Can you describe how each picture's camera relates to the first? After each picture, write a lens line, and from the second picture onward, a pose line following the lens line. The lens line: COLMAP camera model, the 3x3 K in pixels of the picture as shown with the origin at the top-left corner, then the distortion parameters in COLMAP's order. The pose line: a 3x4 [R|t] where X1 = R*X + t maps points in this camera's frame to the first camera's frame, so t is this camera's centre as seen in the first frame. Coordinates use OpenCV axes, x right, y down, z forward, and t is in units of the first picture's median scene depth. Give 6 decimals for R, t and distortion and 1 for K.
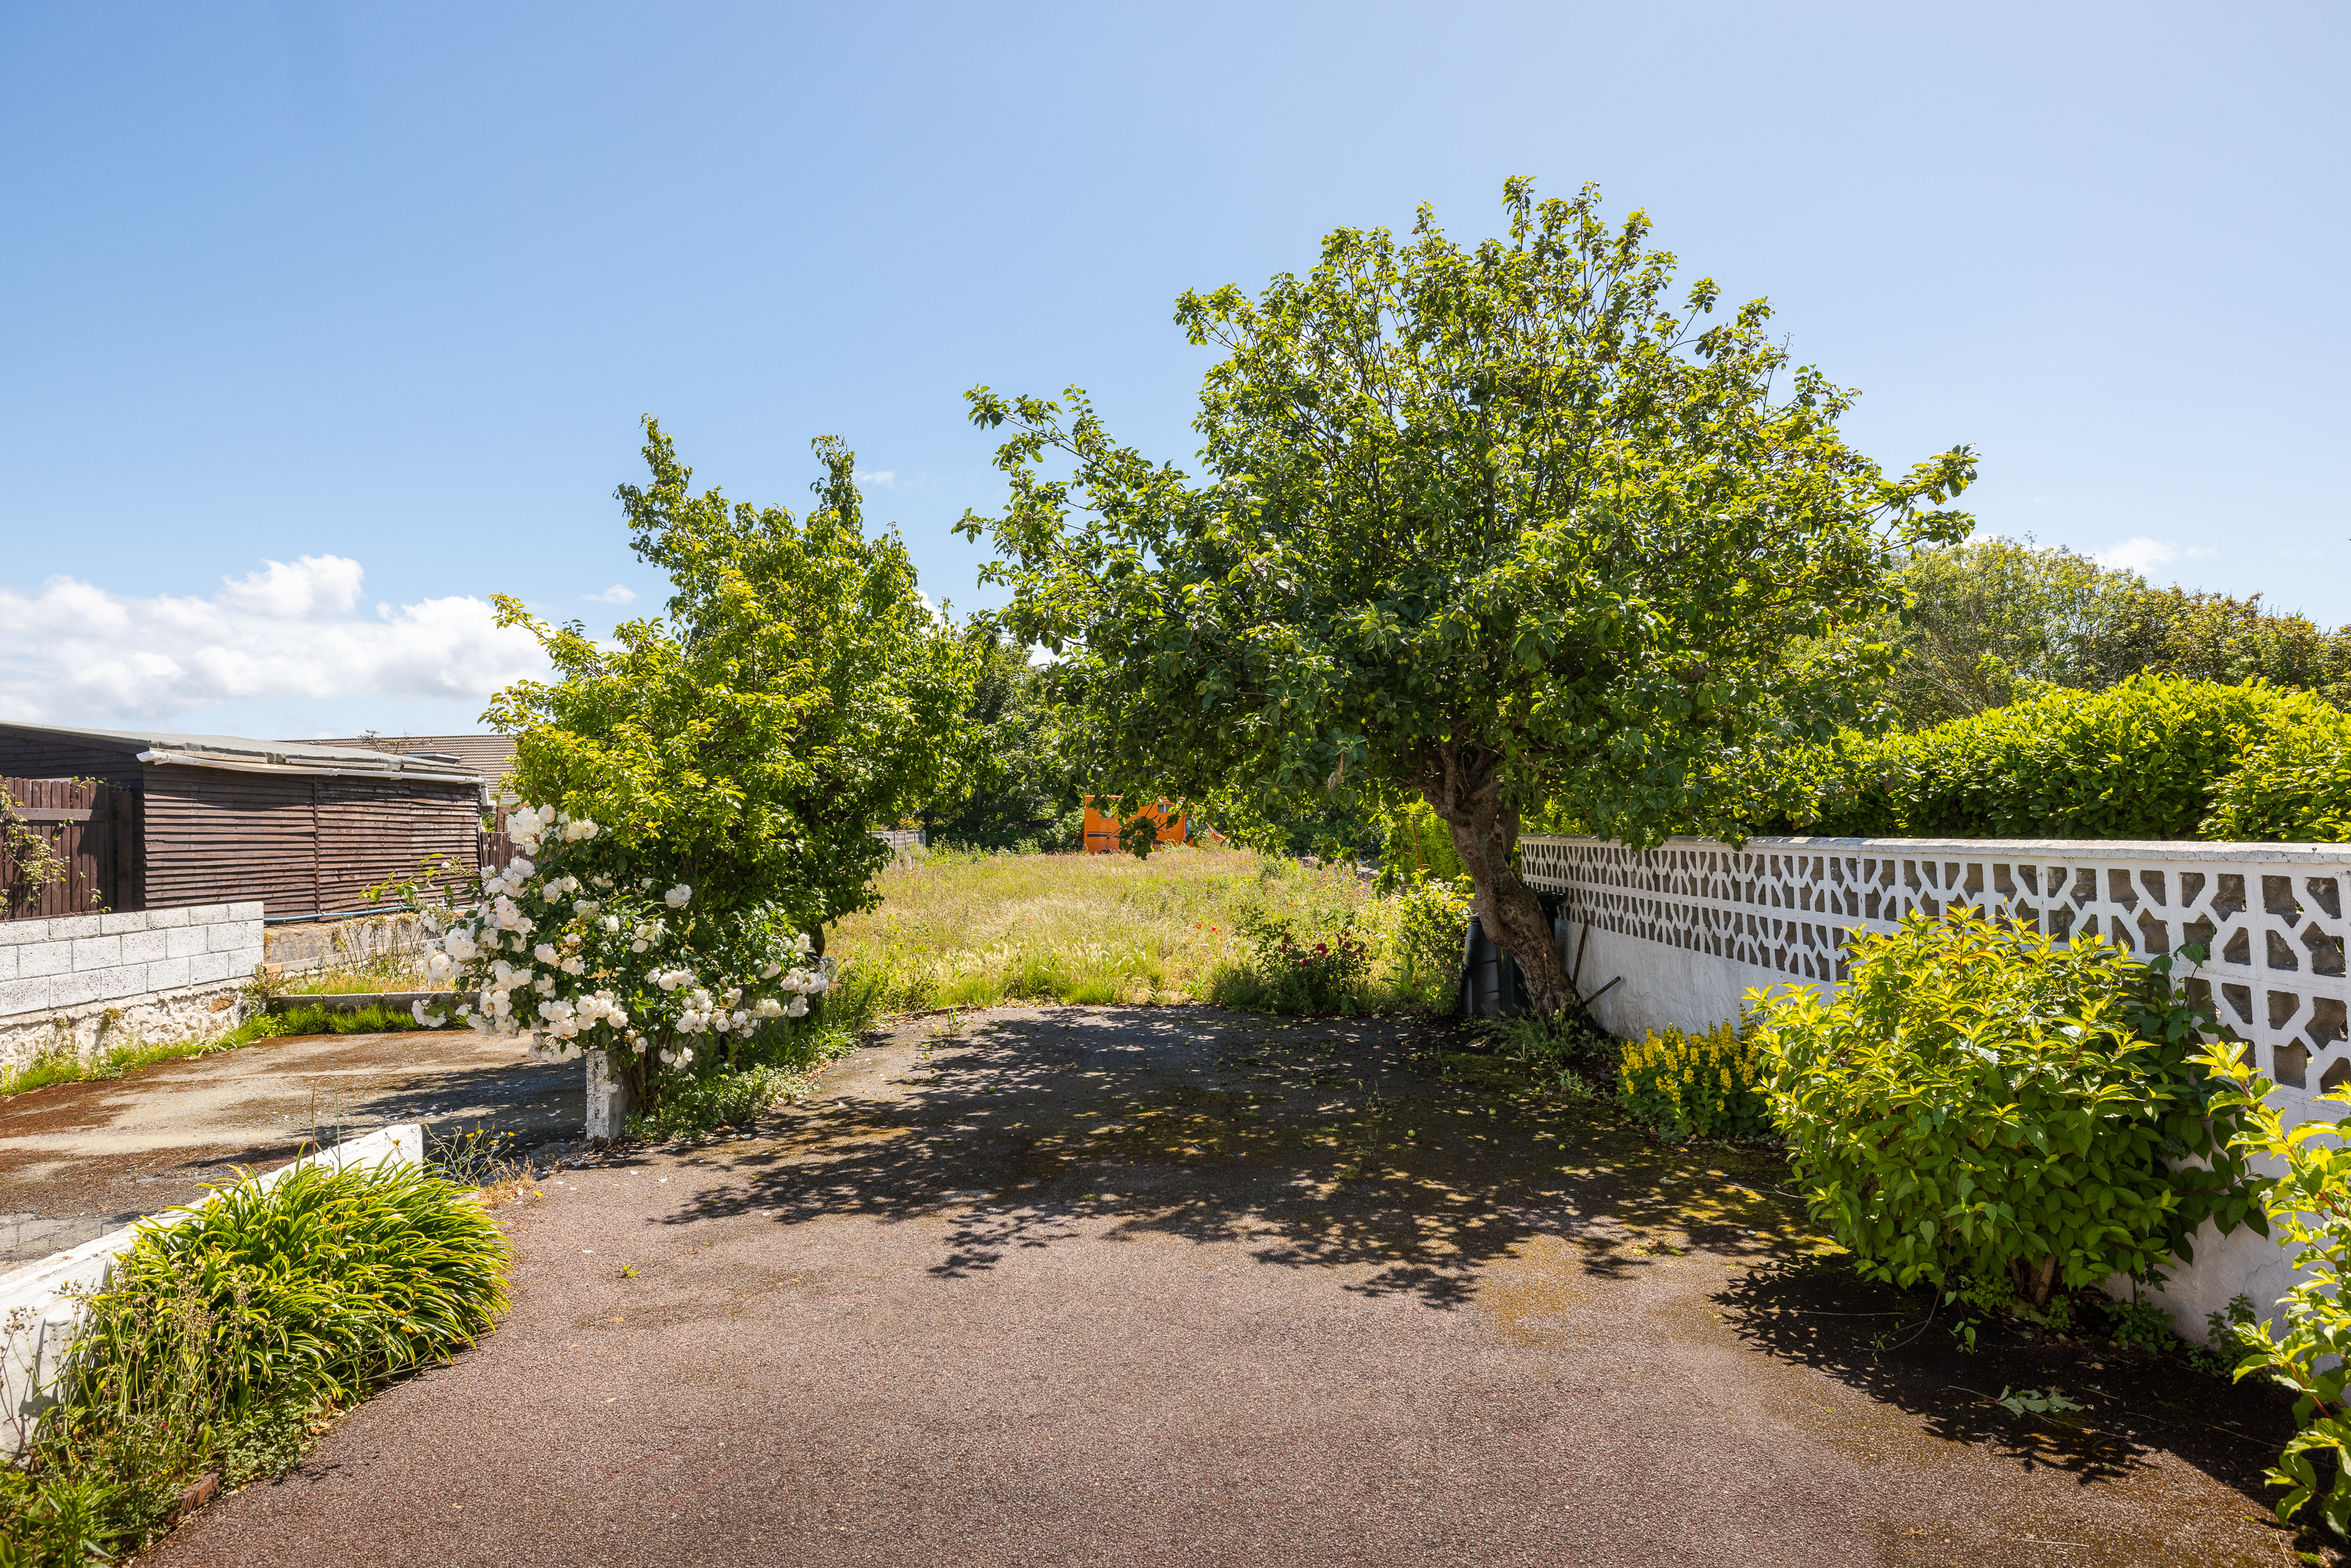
lens RADIAL K [[1377.0, 0, 1166.2], [0, 1377.0, 783.3], [0, 0, 1]] dist [0.003393, 0.002759]
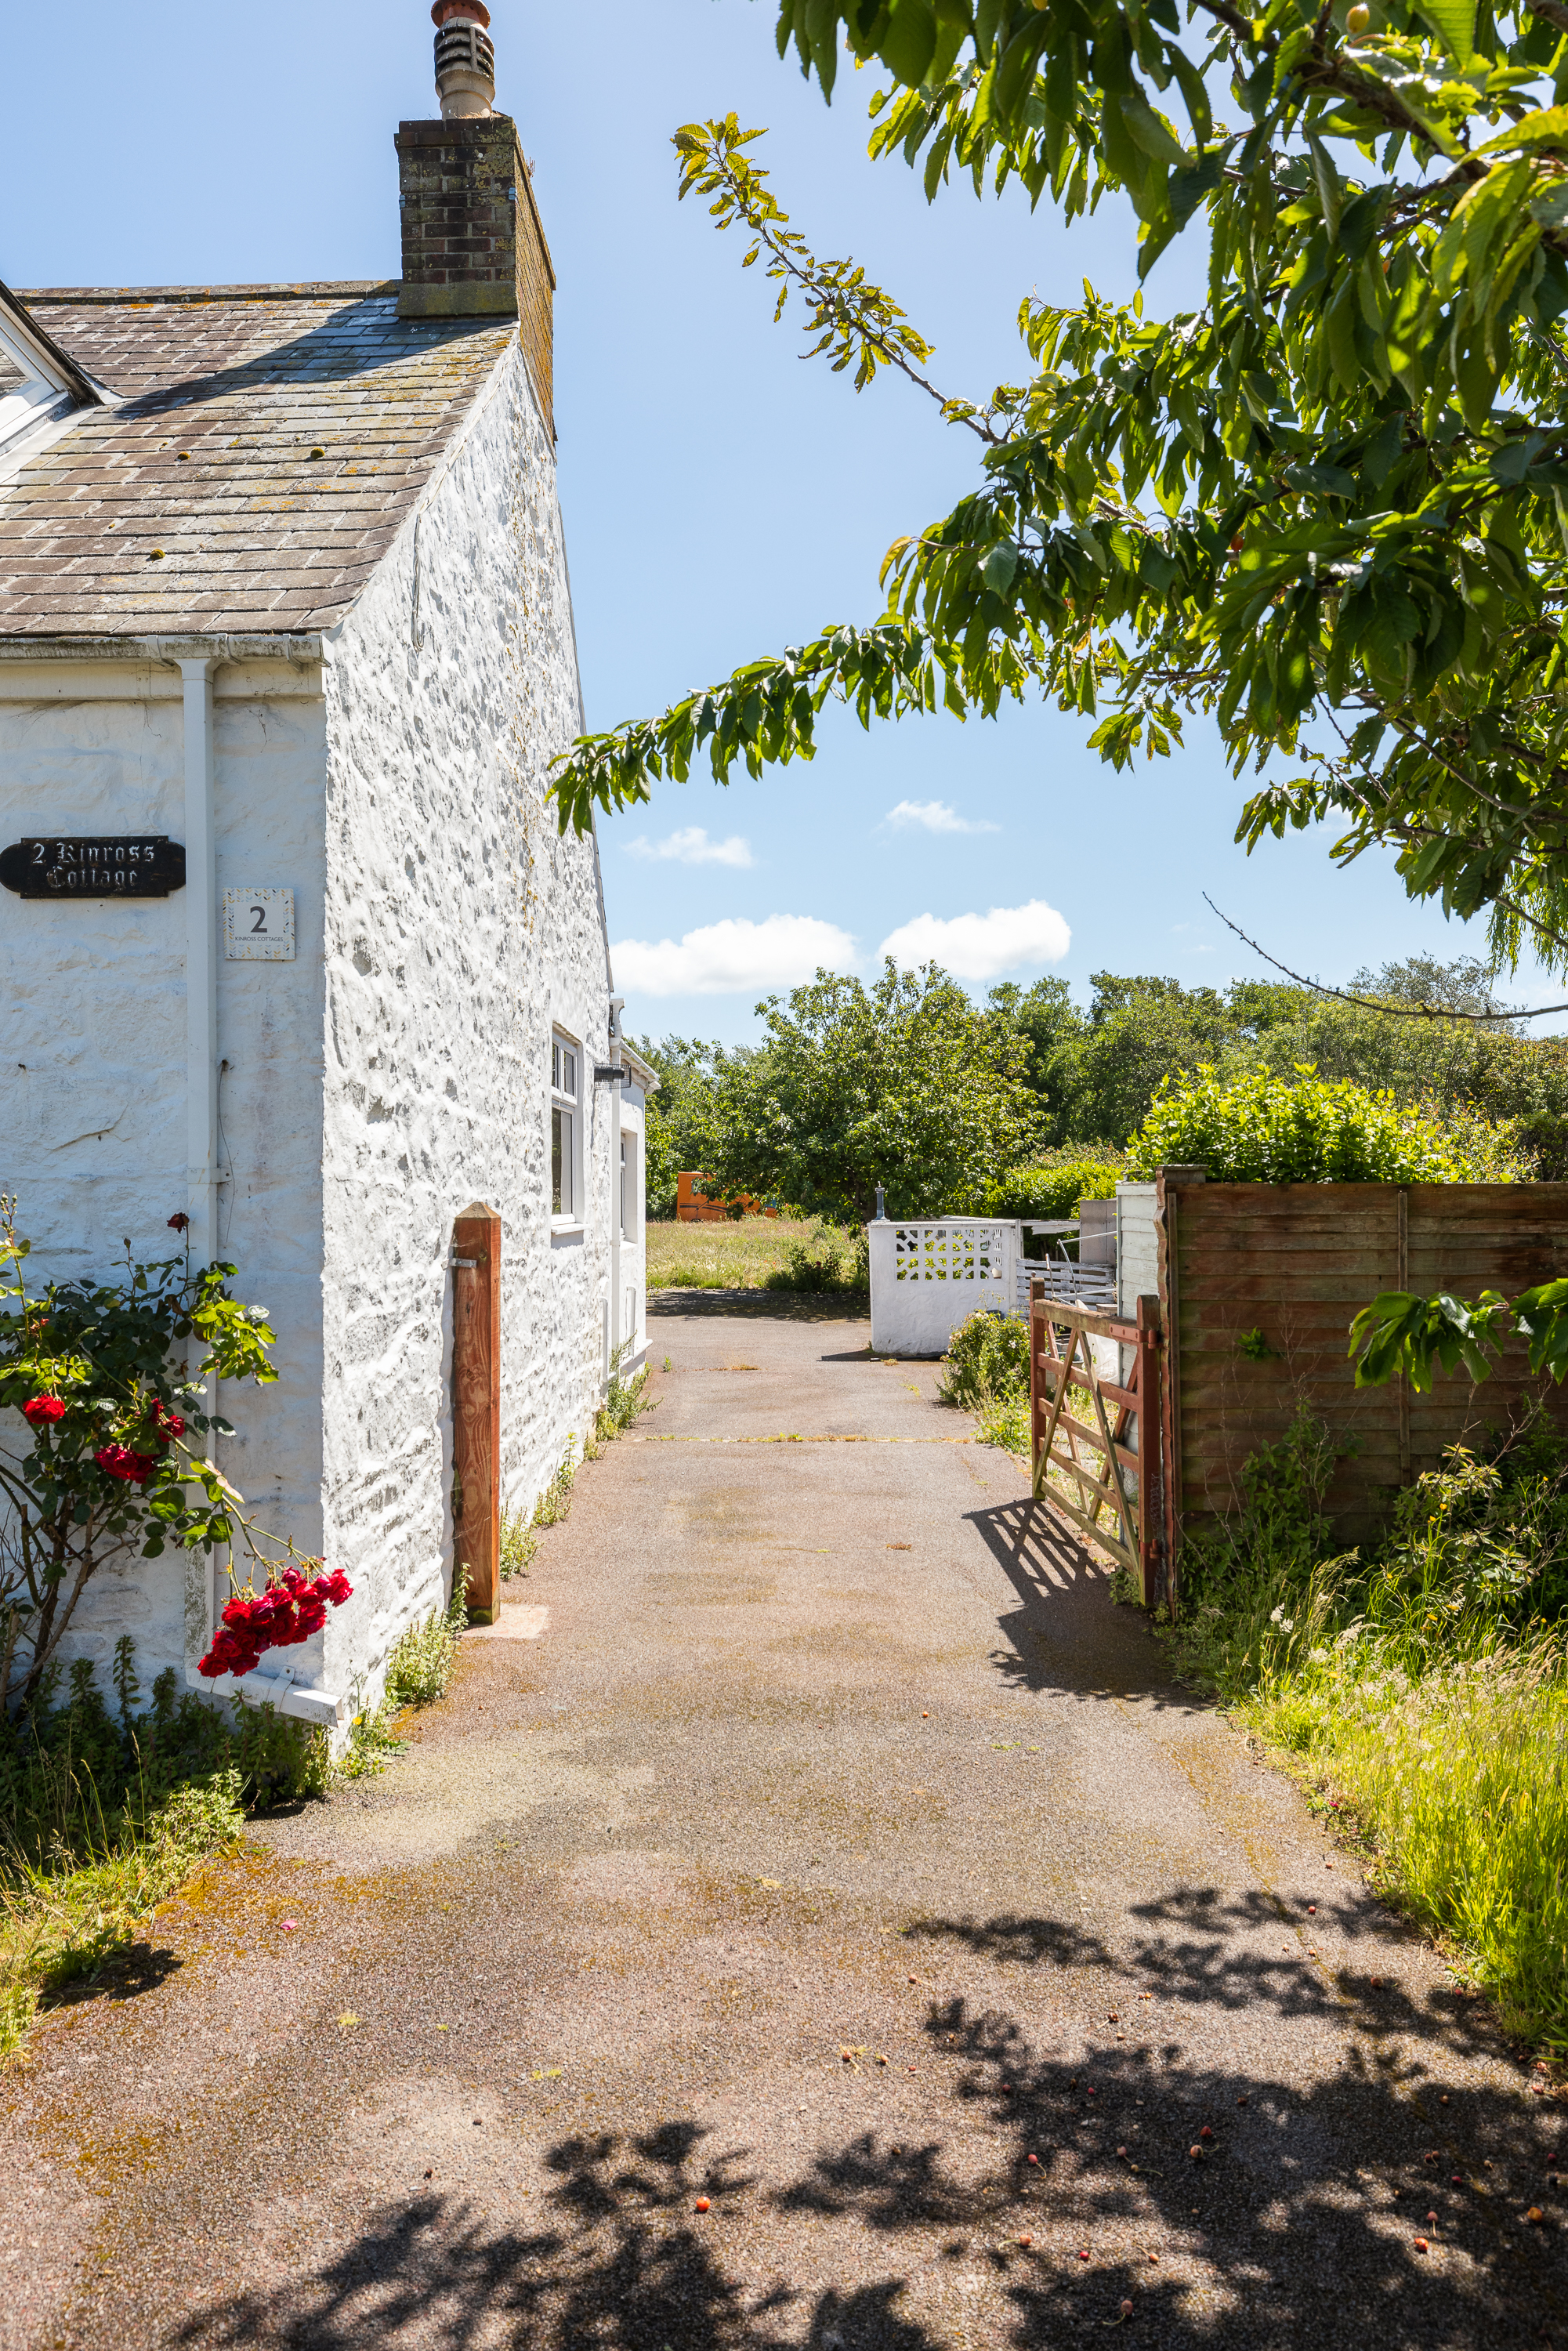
lens RADIAL K [[1591.1, 0, 776.4], [0, 1591.1, 1176.2], [0, 0, 1]] dist [0.014740, 0.002510]
pose [[0.999671, 0.019173, 0.017013, 0.001085], [-0.019504, 0.999619, 0.019513, -0.087079], [-0.016632, -0.019839, 0.999665, -1.987179]]
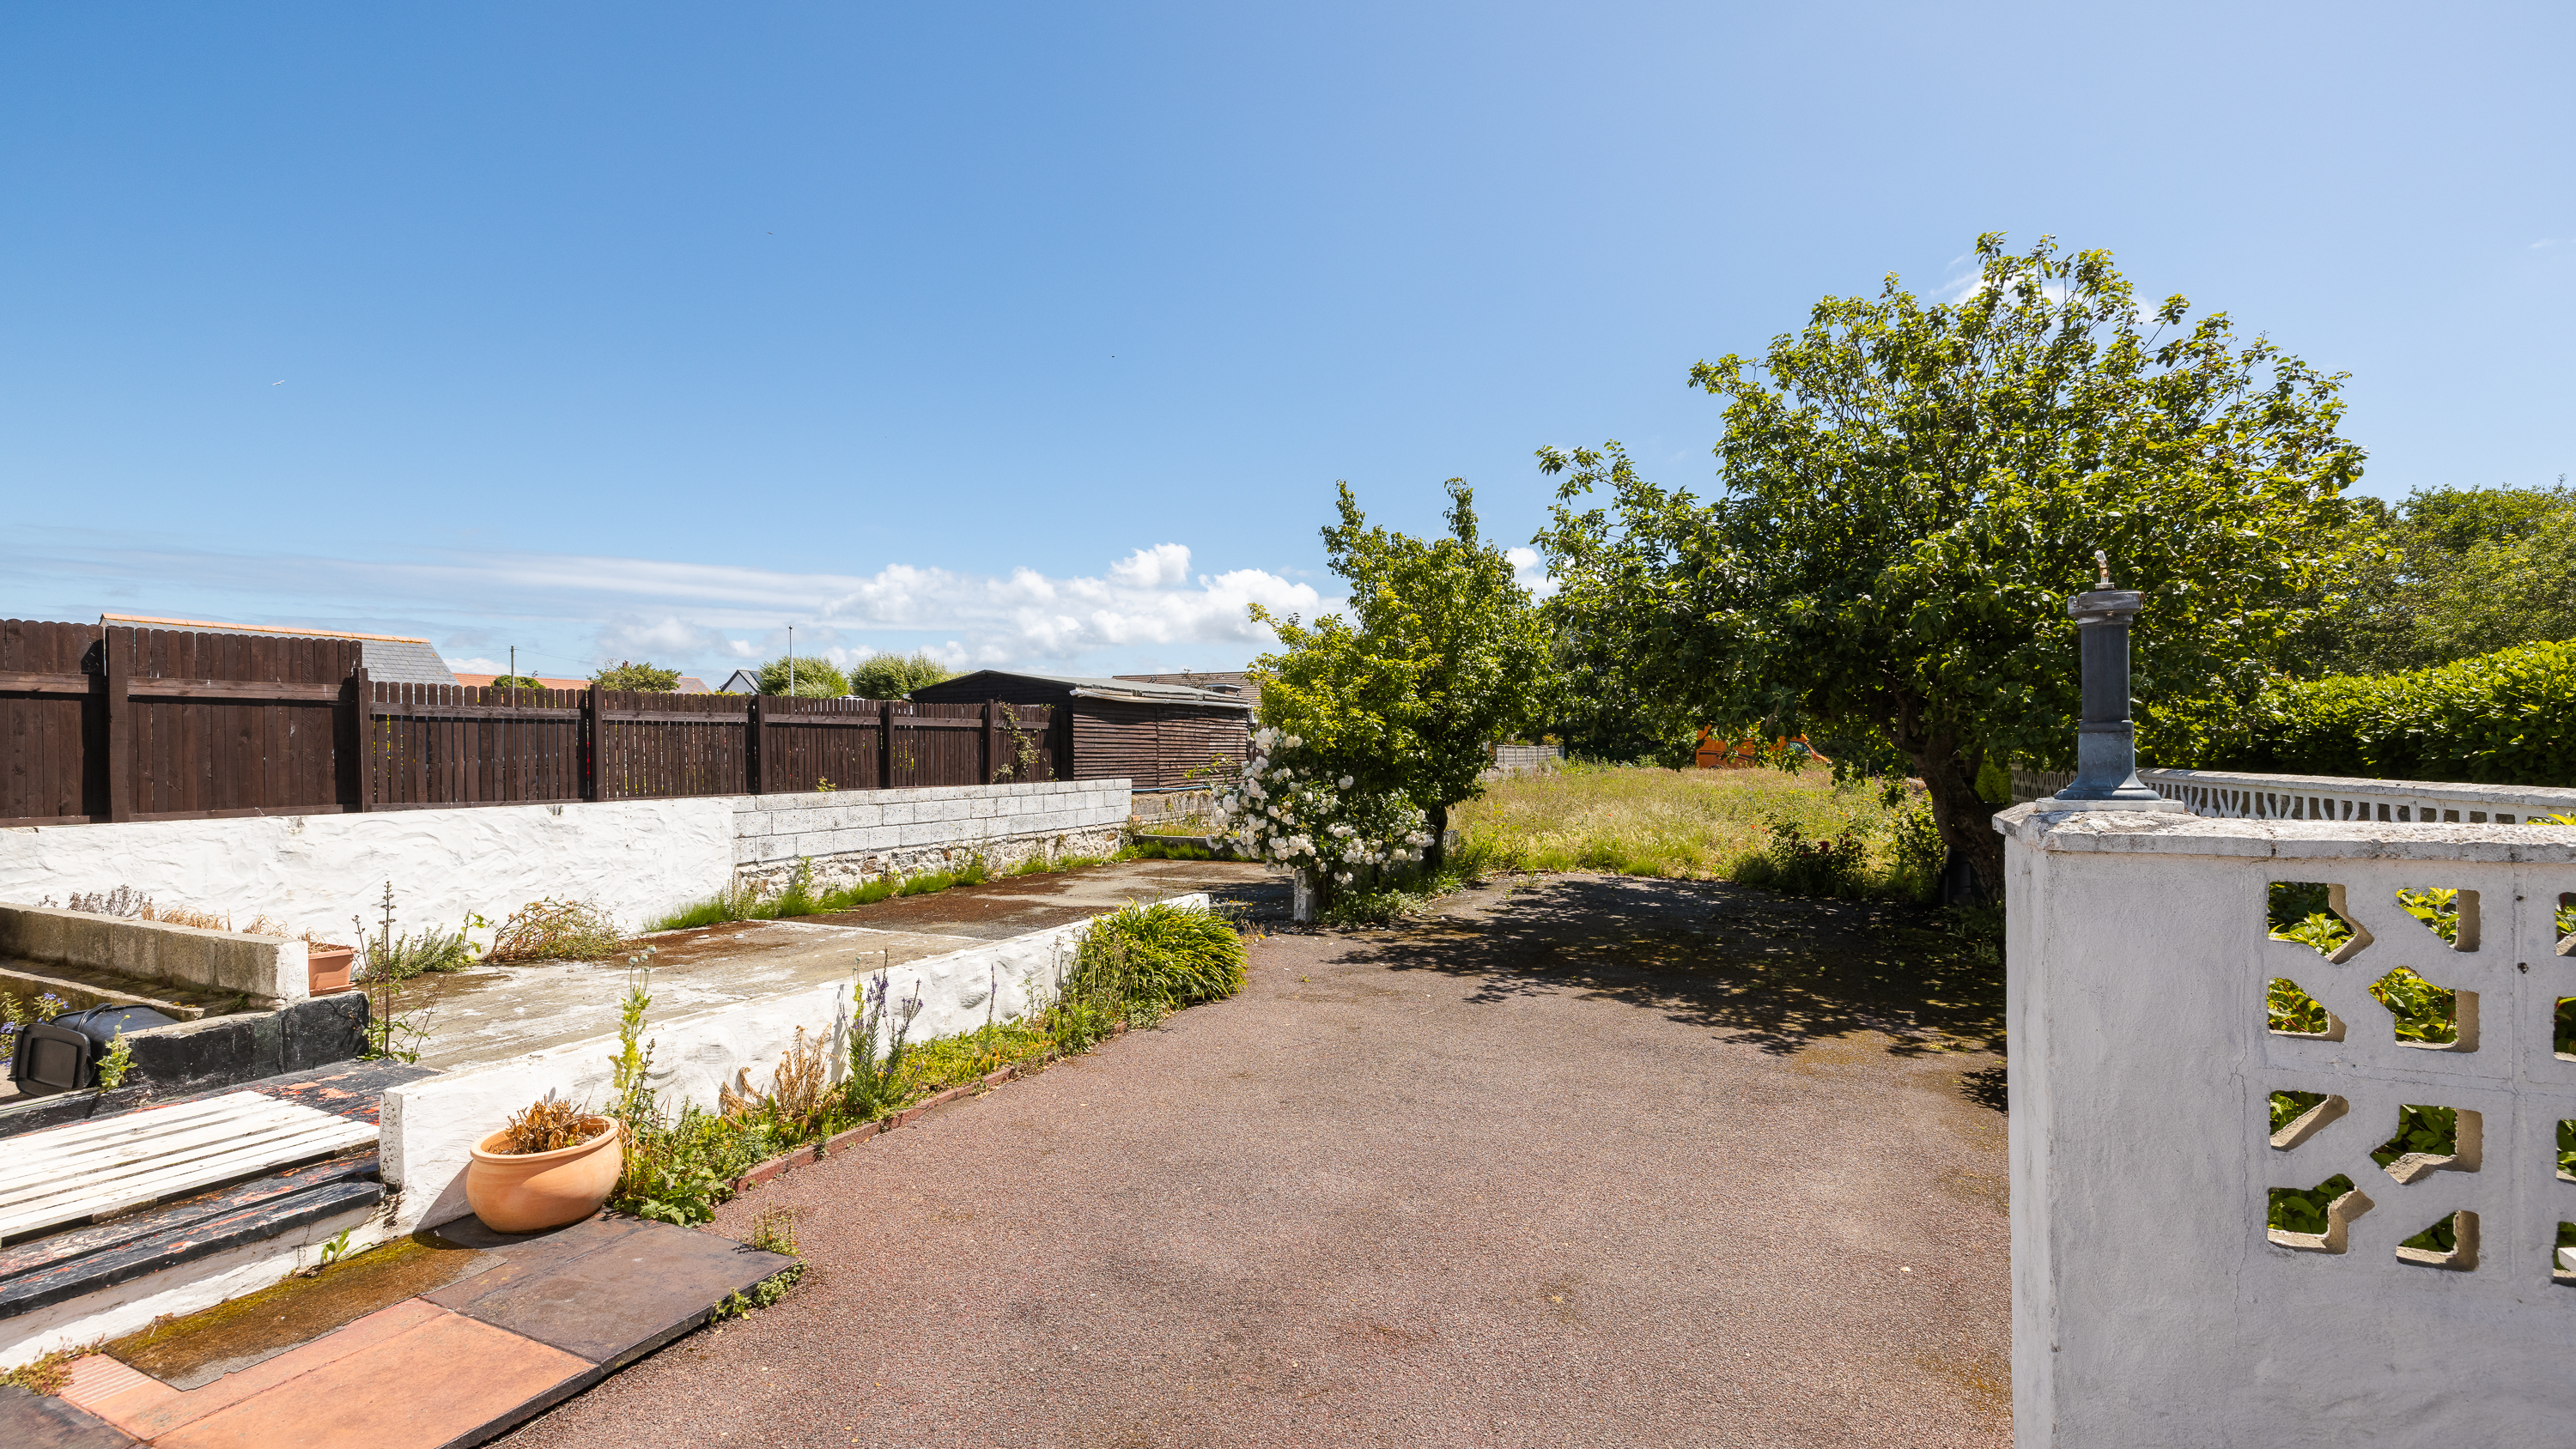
lens RADIAL K [[1105.5, 0, 1282.8], [0, 1105.5, 763.1], [0, 0, 1]] dist [0.005005, 0.000340]
pose [[0.905765, 0.031222, -0.422628, 0.116750], [-0.009662, 0.998545, 0.053061, -0.009403], [0.423669, -0.043977, 0.904749, -0.200354]]
